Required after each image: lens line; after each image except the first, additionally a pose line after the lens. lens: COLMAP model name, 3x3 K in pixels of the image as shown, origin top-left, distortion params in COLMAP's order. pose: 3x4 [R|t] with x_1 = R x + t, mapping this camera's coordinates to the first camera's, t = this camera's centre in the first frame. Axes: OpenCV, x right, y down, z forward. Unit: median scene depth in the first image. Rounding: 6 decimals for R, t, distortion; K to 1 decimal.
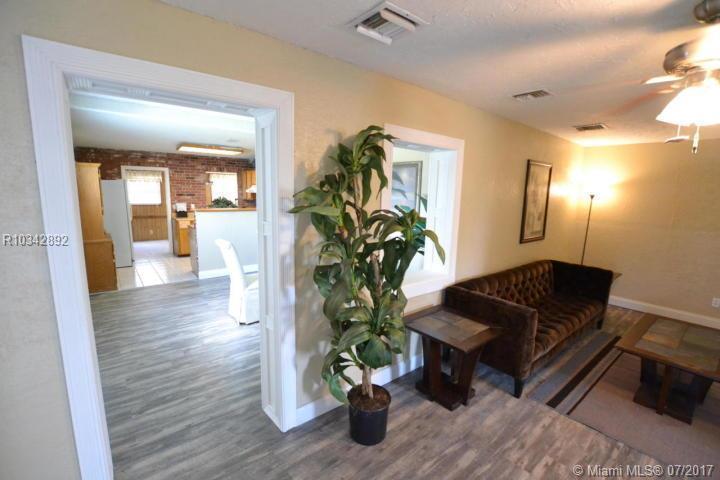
lens RADIAL K [[321.5, 0, 359.9], [0, 321.5, 240.9], [0, 0, 1]] dist [-0.025383, 0.000085]
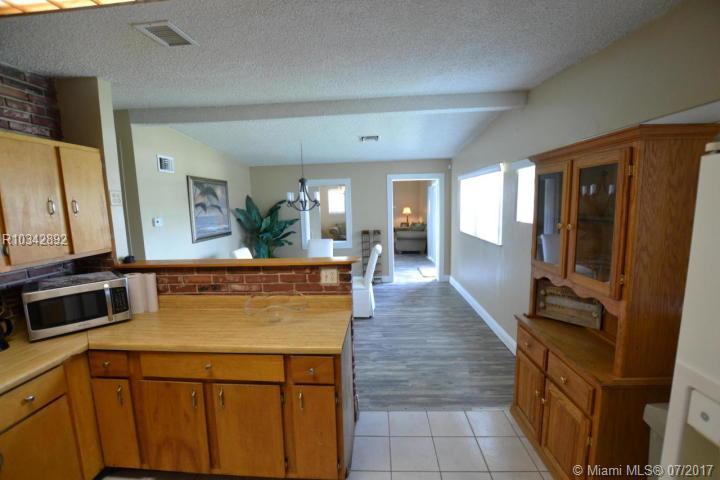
lens RADIAL K [[321.5, 0, 359.5], [0, 321.5, 241.6], [0, 0, 1]] dist [-0.025383, 0.000085]
pose [[-0.742847, -0.091981, 0.663112, -0.909355], [0.112583, 0.959245, 0.259179, -0.264544], [-0.659926, 0.267186, -0.702217, 1.463178]]
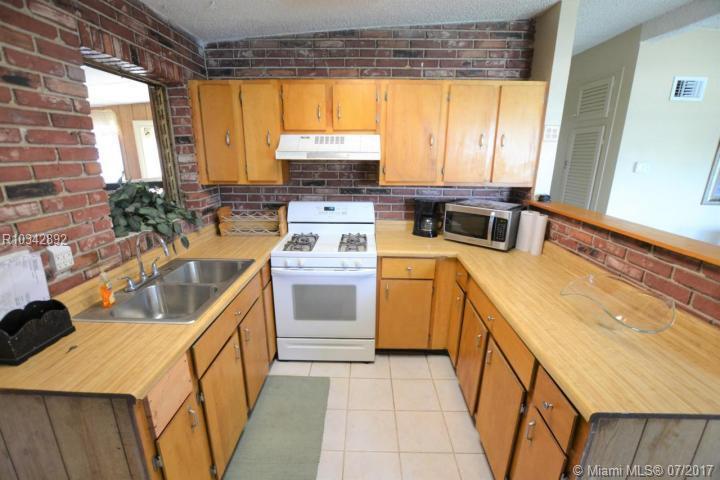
lens RADIAL K [[321.5, 0, 359.1], [0, 321.5, 241.2], [0, 0, 1]] dist [-0.025383, 0.000085]
pose [[0.645947, -0.225012, 0.729467, -0.864142], [0.131337, 0.974081, 0.184166, -0.207072], [-0.751999, -0.023156, 0.658757, 1.227163]]
